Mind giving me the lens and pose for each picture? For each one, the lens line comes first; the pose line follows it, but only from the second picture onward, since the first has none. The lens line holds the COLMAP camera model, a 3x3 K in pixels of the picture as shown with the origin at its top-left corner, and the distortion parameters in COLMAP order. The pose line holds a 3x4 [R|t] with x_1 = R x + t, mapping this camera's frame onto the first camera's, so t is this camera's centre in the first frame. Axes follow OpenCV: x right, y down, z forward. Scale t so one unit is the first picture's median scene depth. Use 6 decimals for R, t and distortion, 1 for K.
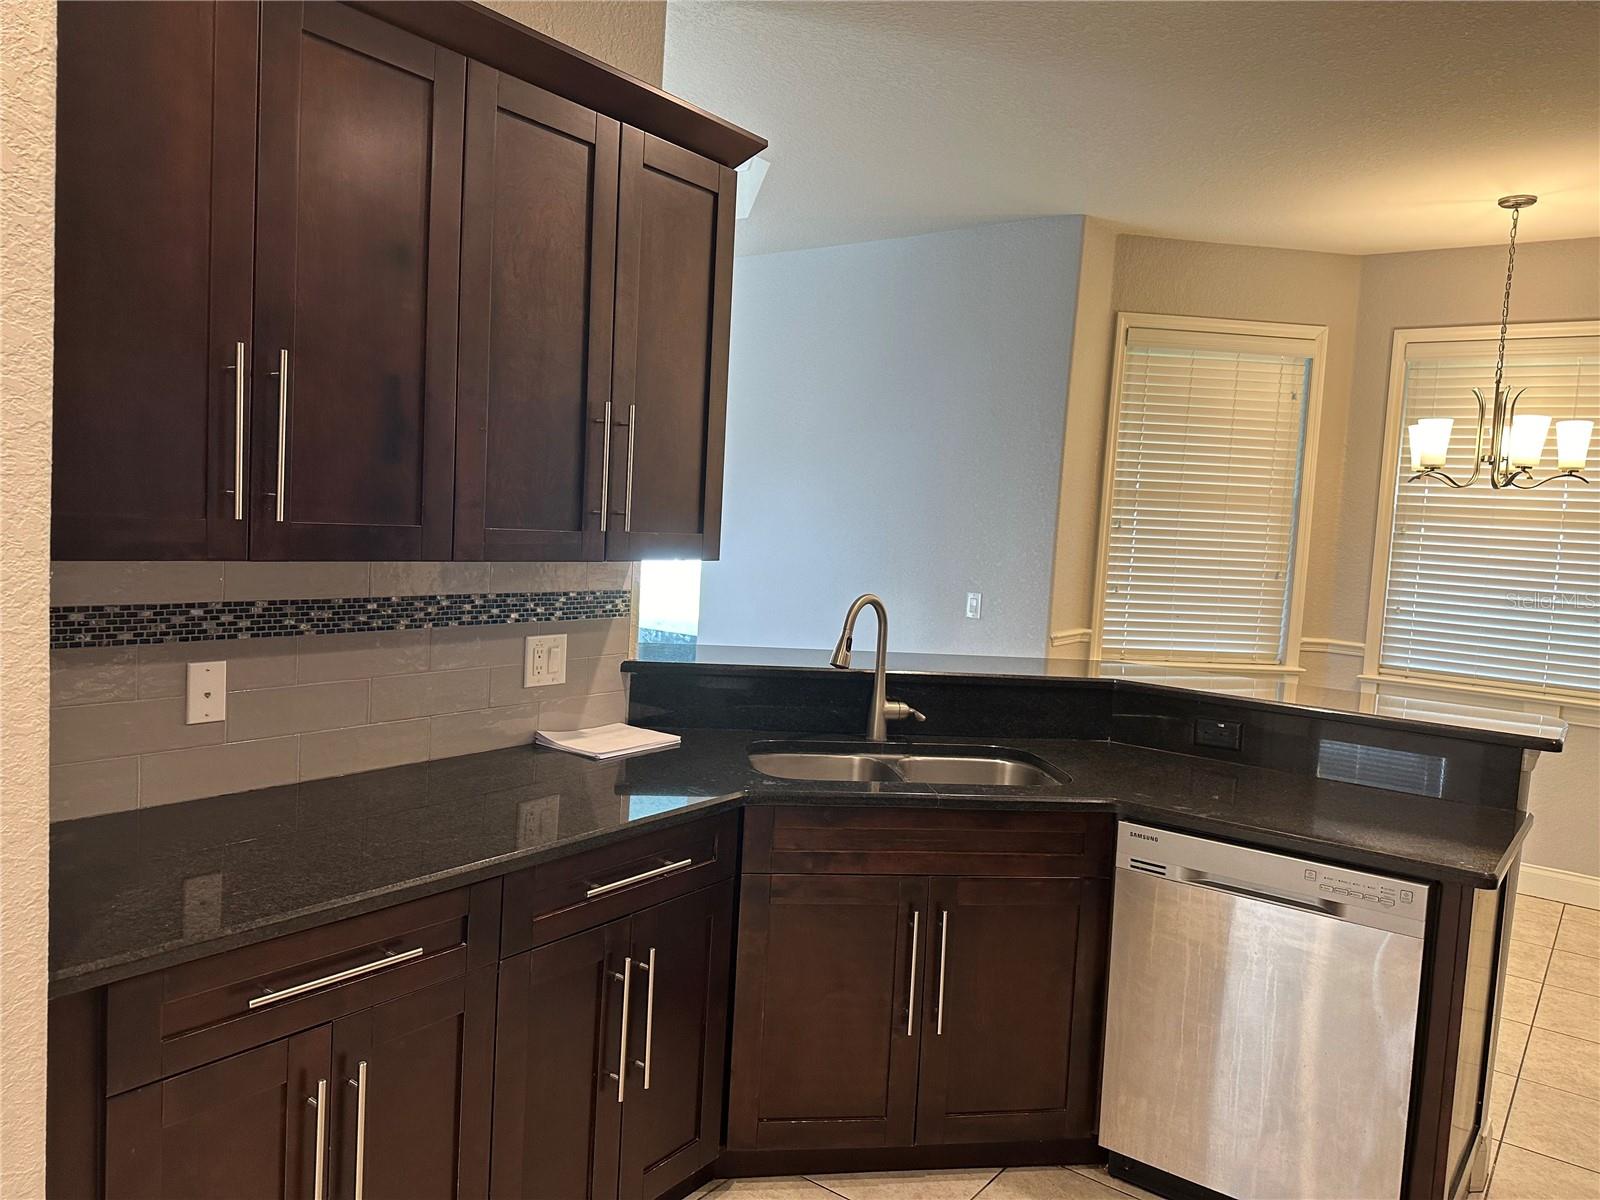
lens RADIAL K [[1131.3, 0, 800.0], [0, 1131.3, 600.0], [0, 0, 1]] dist [0.066345, -0.084434]
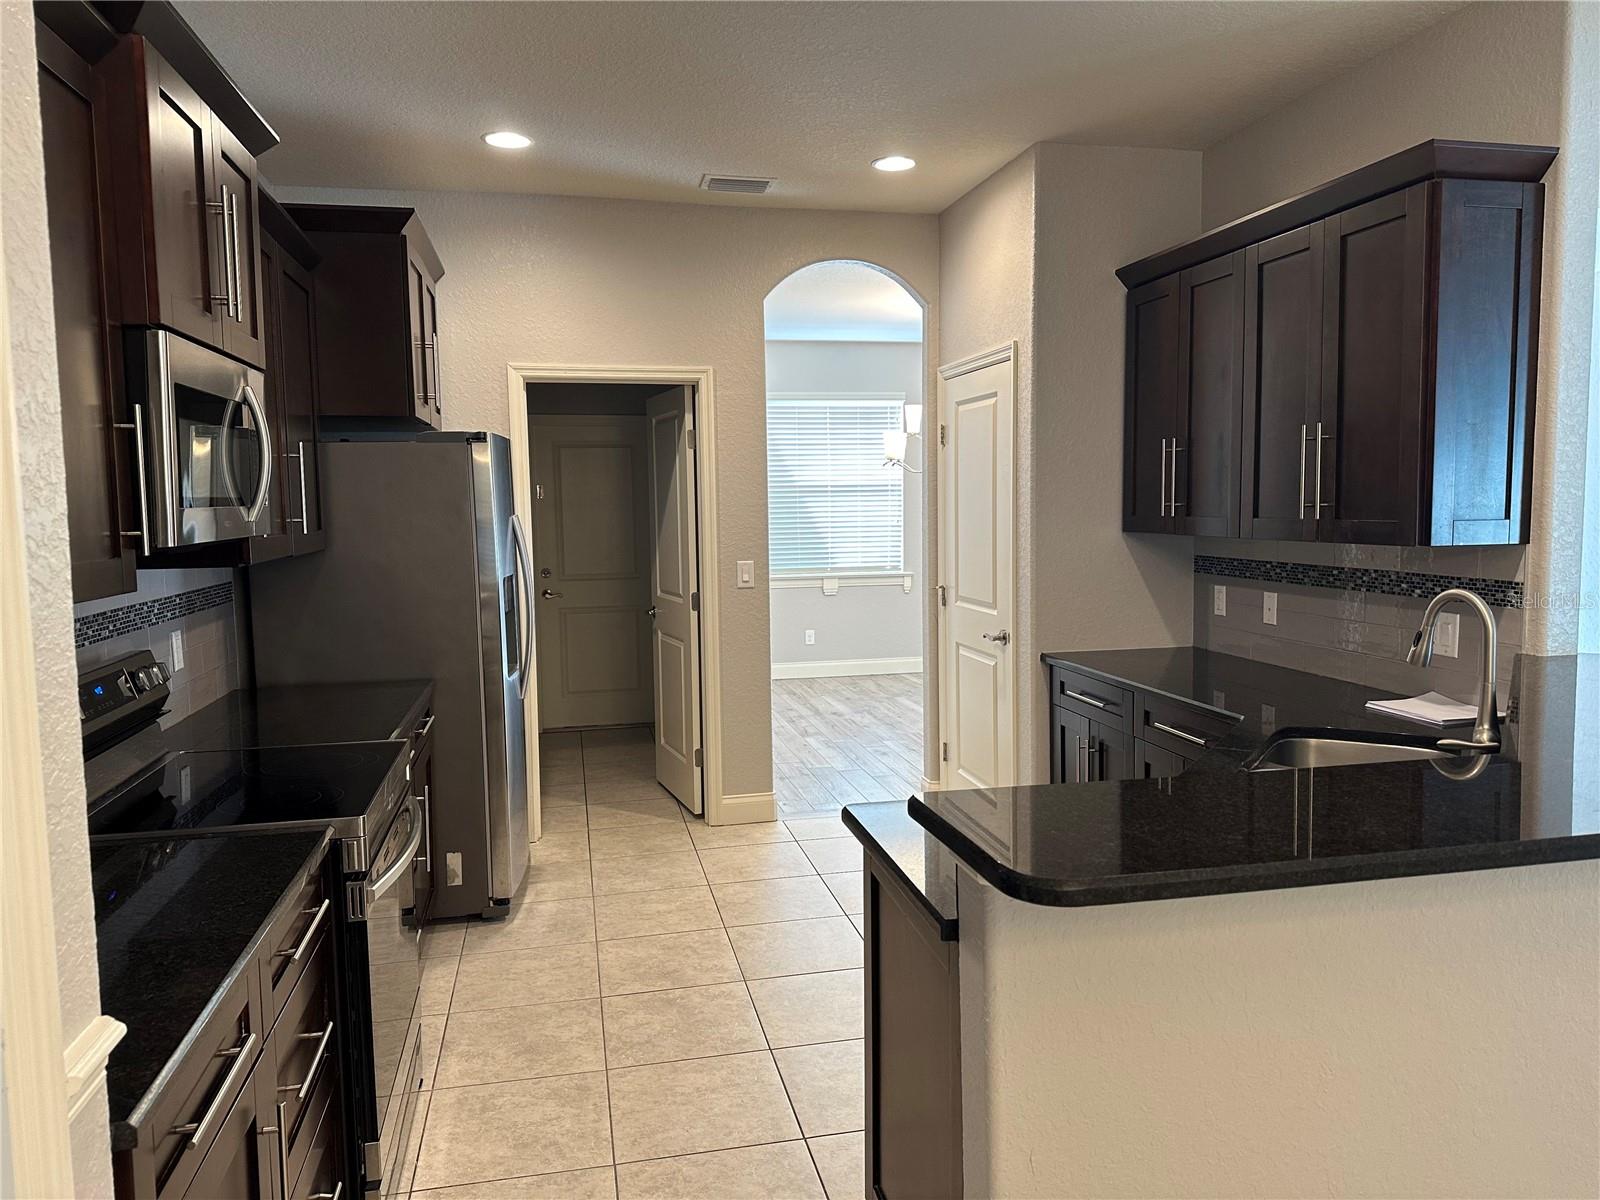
lens RADIAL K [[1131.3, 0, 800.0], [0, 1131.3, 600.0], [0, 0, 1]] dist [0.066345, -0.084434]
pose [[-0.650927, 0.023109, -0.758789, 0.615710], [-0.080226, 0.991845, 0.099028, -0.025258], [0.754890, 0.125335, -0.643765, 0.696619]]
